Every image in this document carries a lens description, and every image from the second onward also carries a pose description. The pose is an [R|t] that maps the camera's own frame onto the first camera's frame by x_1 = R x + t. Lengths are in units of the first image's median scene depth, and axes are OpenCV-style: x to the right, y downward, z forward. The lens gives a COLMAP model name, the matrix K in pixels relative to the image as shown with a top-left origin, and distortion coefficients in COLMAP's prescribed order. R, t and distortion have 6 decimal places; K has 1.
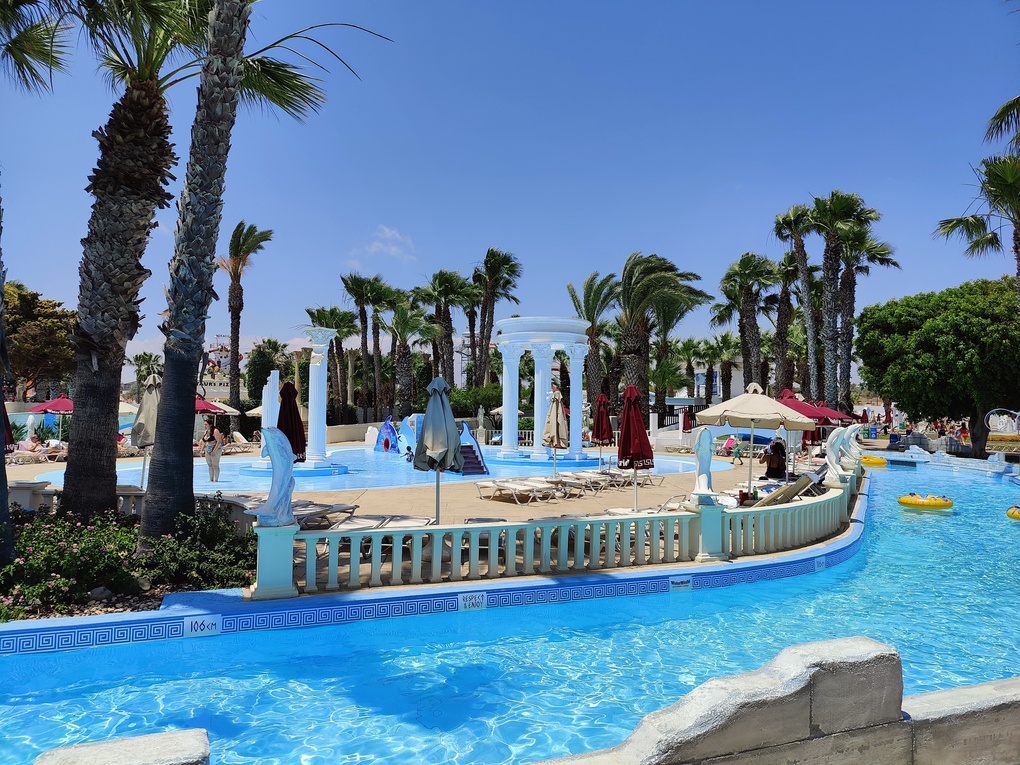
lens RADIAL K [[744.9, 0, 510.0], [0, 744.9, 382.5], [0, 0, 1]] dist [0.002915, 0.001214]
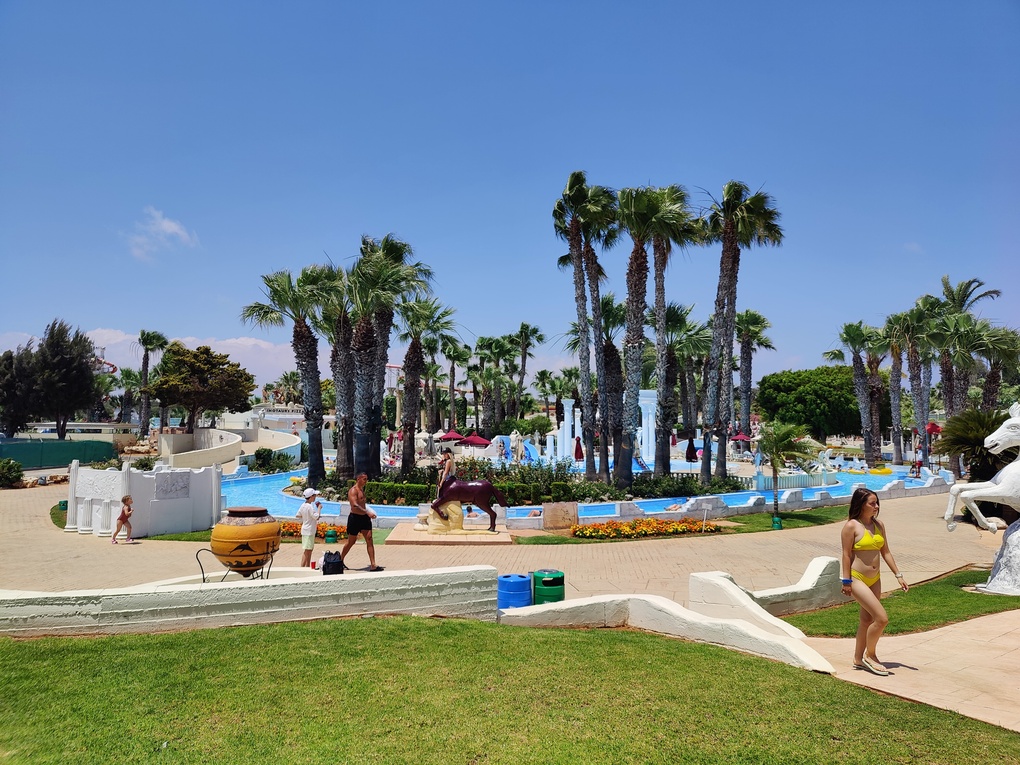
lens RADIAL K [[744.9, 0, 510.0], [0, 744.9, 382.5], [0, 0, 1]] dist [0.002915, 0.001214]
pose [[0.961735, 0.015419, 0.273548, -0.586080], [-0.013424, 0.999868, -0.009164, -0.059526], [-0.273653, 0.005141, 0.961815, -0.538594]]
